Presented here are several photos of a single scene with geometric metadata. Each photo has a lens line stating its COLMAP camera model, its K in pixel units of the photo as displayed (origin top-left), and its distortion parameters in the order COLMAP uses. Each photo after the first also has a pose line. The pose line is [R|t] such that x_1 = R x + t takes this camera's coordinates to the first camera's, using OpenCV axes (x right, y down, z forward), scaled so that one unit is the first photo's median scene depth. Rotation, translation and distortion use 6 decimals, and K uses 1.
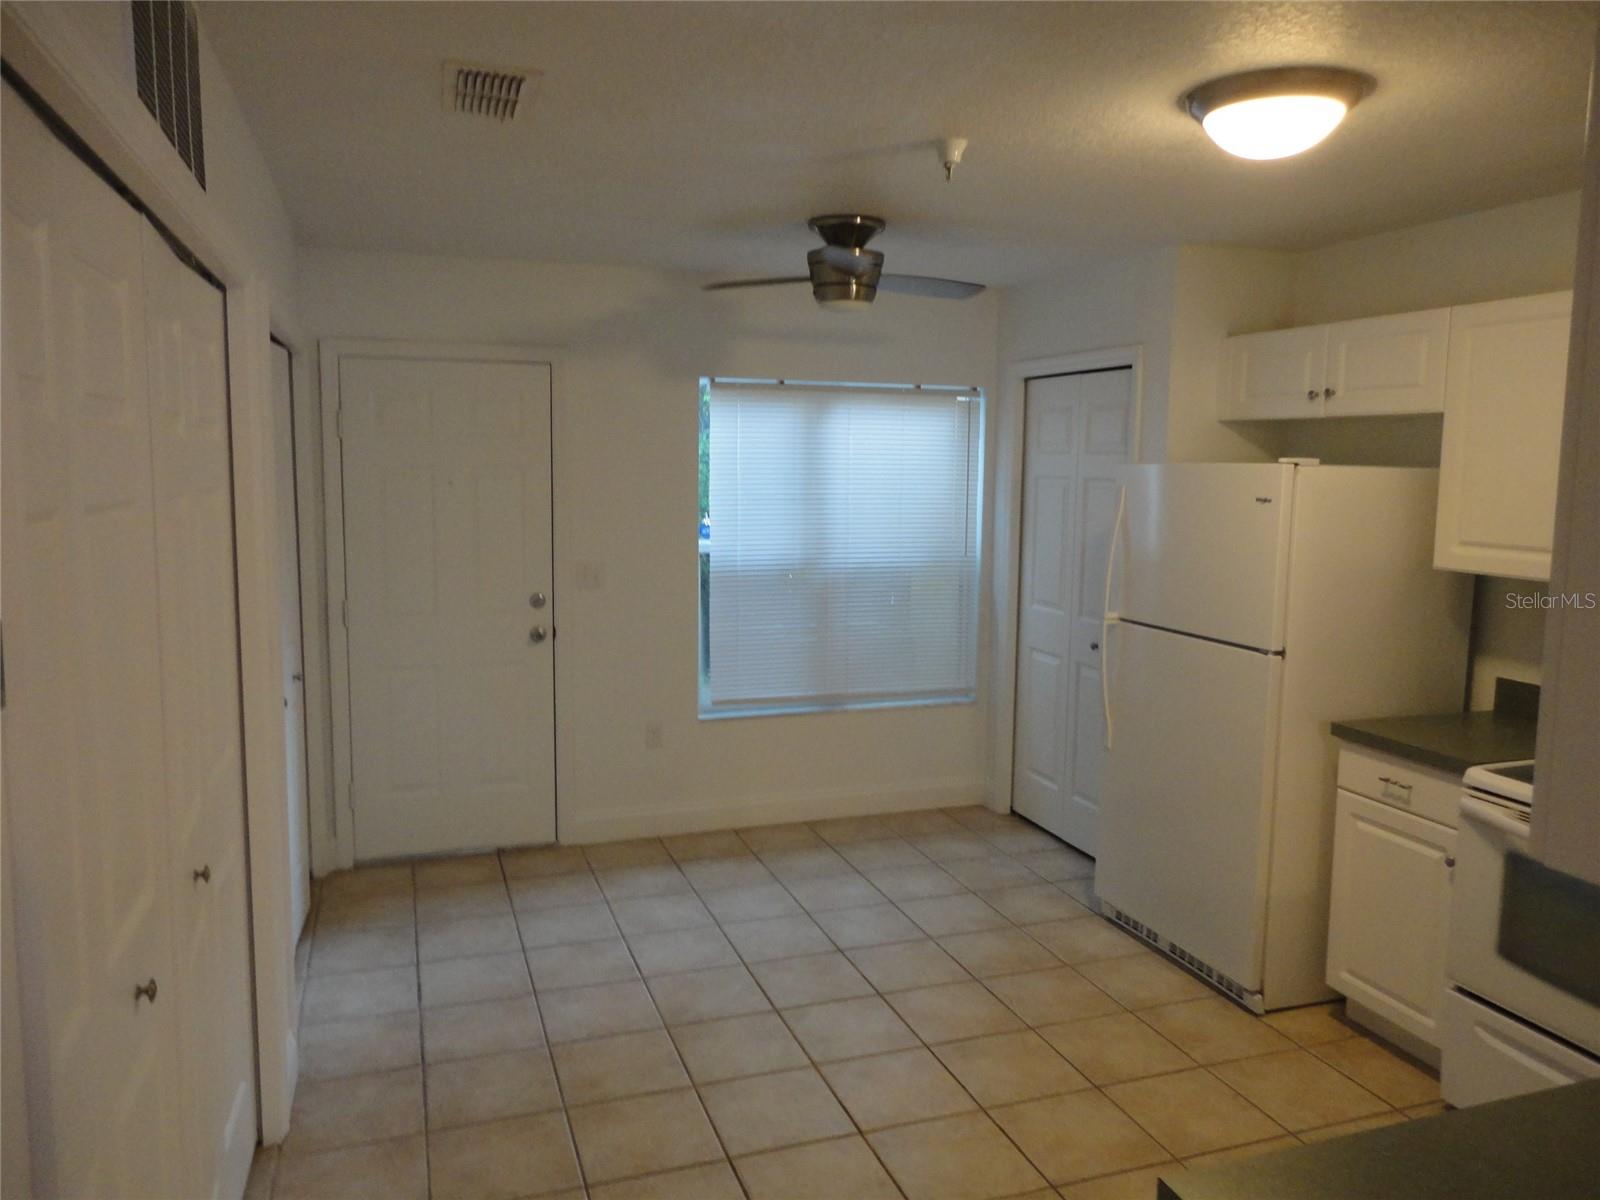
lens RADIAL K [[1173.2, 0, 796.4], [0, 1173.2, 592.0], [0, 0, 1]] dist [0.006672, 0.003051]
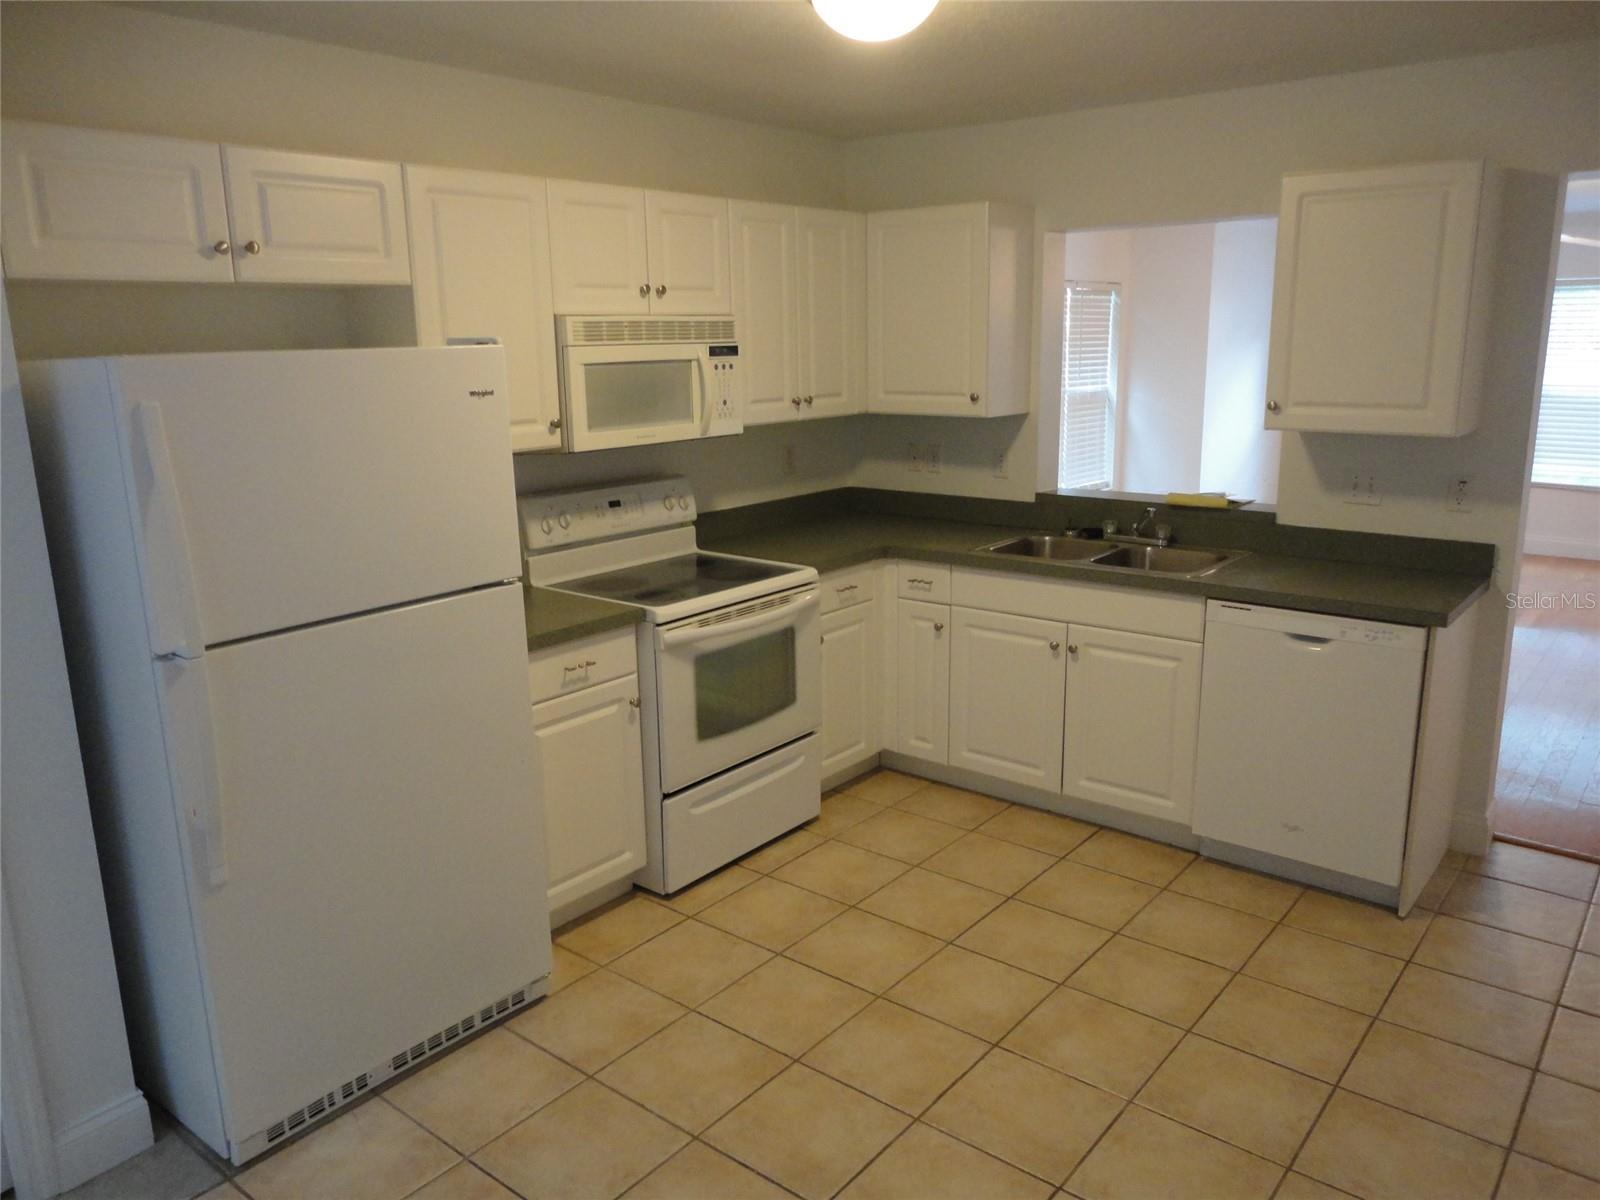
lens RADIAL K [[1173.2, 0, 796.4], [0, 1173.2, 592.0], [0, 0, 1]] dist [0.006672, 0.003051]
pose [[-0.530227, -0.181869, 0.828120, -0.377499], [0.116936, 0.951702, 0.283881, -0.149174], [-0.839753, 0.247358, -0.483352, 1.234281]]
